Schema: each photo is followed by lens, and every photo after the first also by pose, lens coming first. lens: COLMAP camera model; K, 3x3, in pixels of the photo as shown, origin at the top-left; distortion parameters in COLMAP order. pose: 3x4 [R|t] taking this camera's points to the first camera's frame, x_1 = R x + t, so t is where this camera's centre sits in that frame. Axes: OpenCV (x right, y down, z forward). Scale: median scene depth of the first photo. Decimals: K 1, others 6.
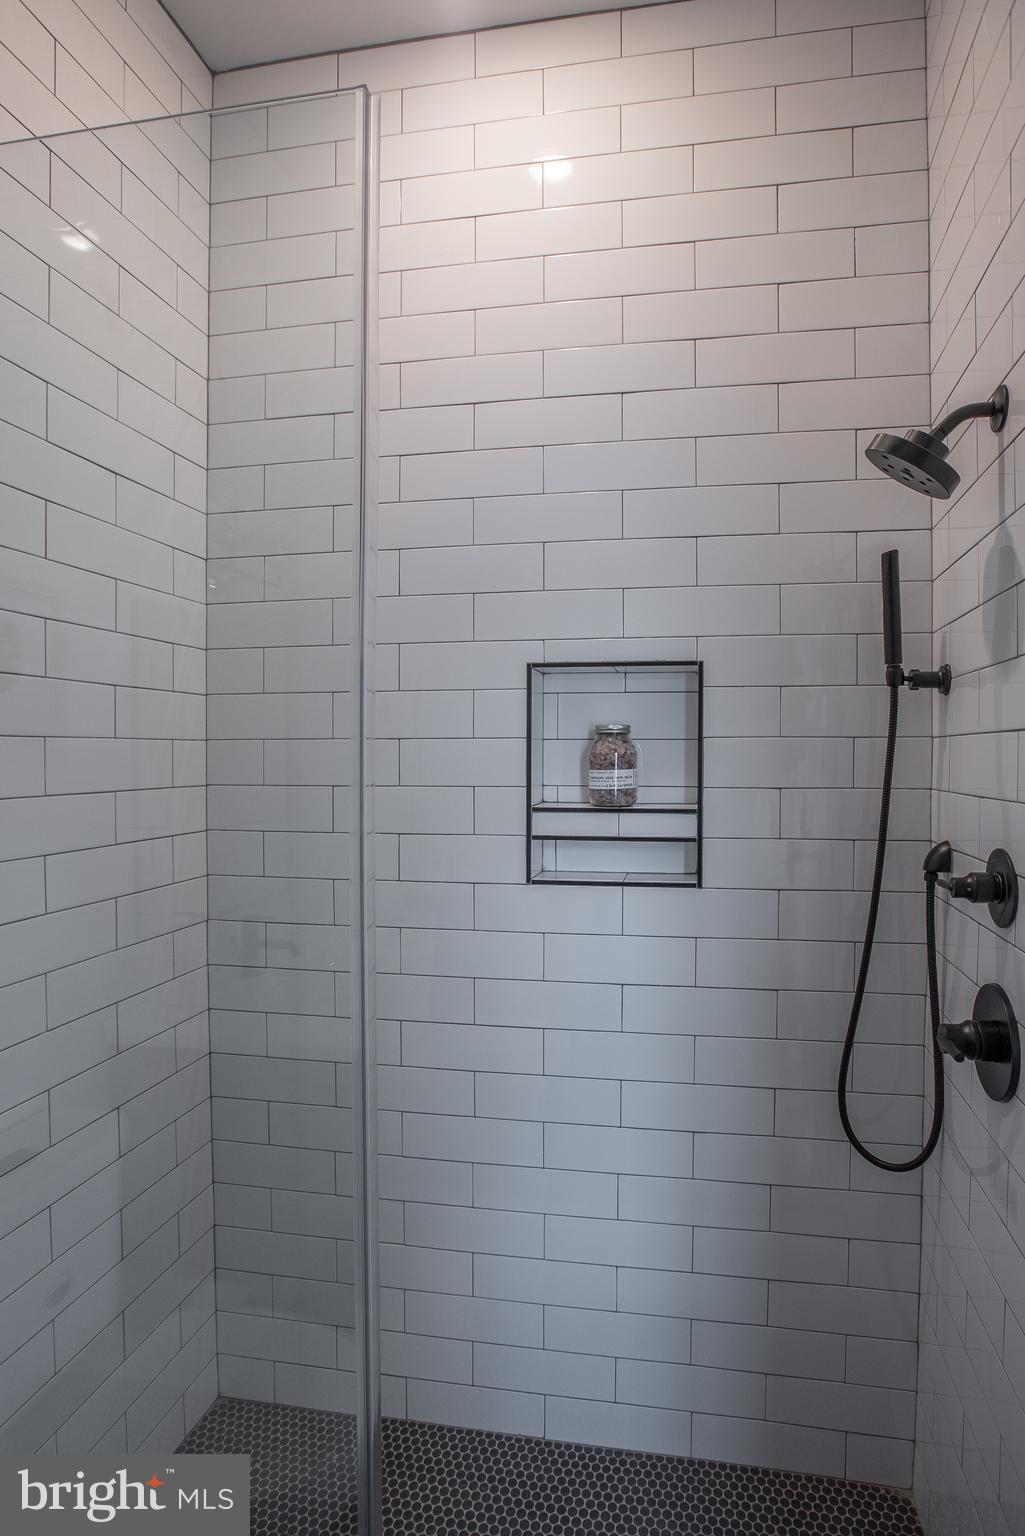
lens RADIAL K [[712.3, 0, 512.8], [0, 712.3, 770.8], [0, 0, 1]] dist [-0.011638, 0.000660]
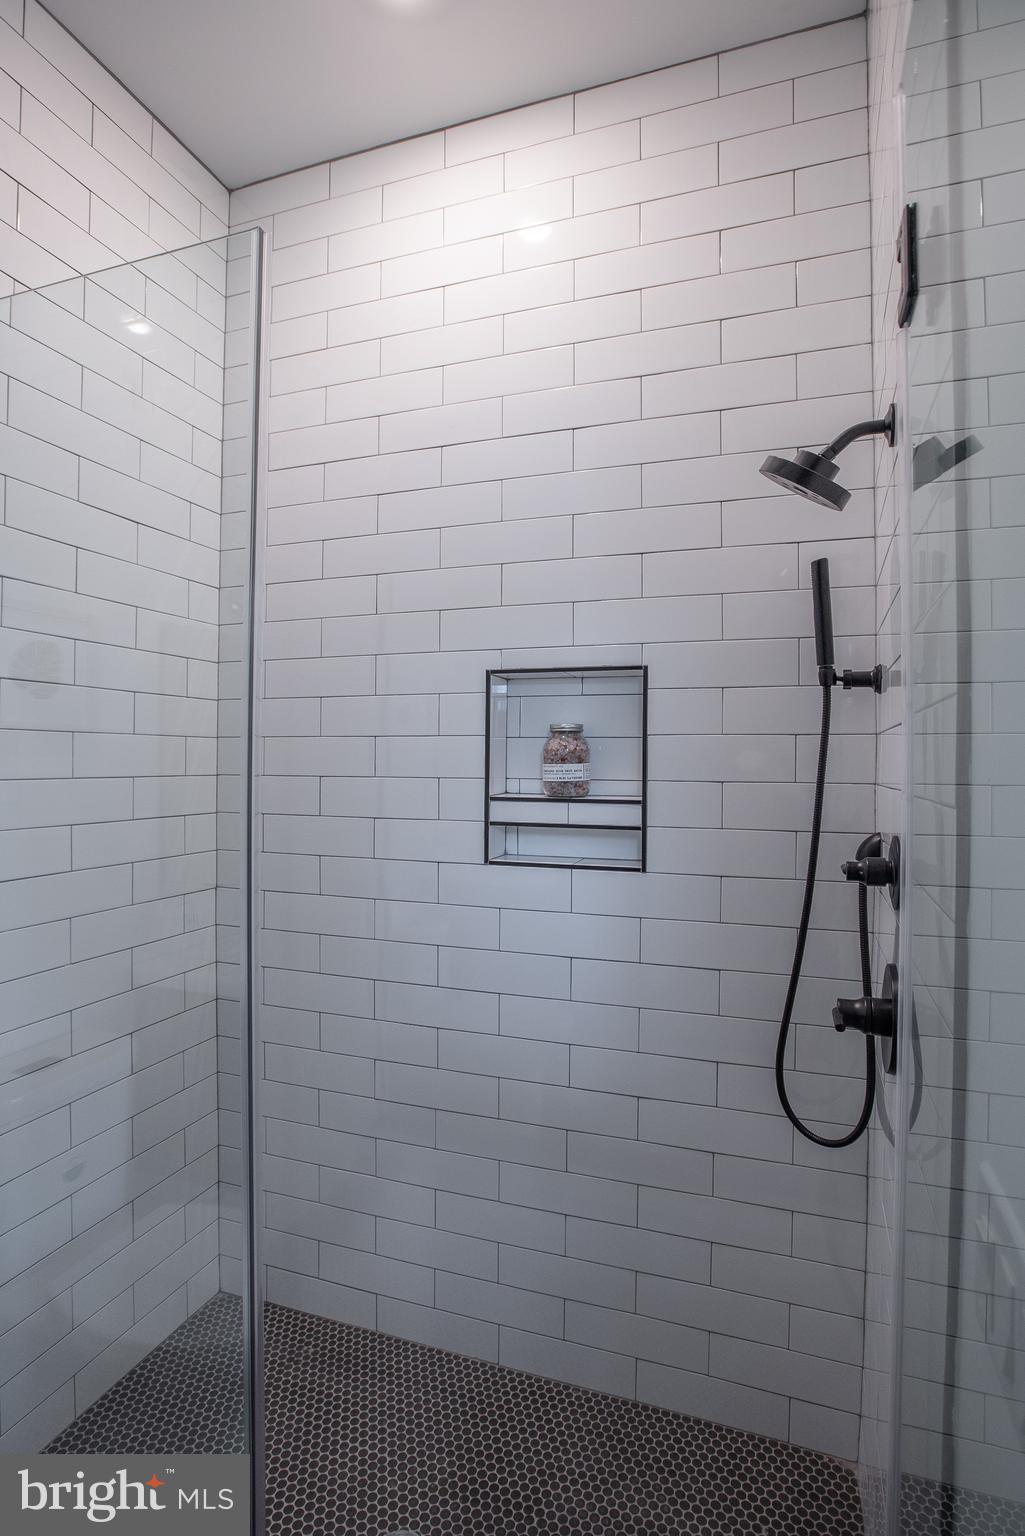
lens RADIAL K [[692.6, 0, 512.5], [0, 692.6, 768.0], [0, 0, 1]] dist [-0.011265, -0.000028]
pose [[0.990679, 0.003708, -0.136169, 0.211800], [-0.006108, 0.999833, -0.017213, 0.024348], [0.136083, 0.017884, 0.990536, -0.087356]]
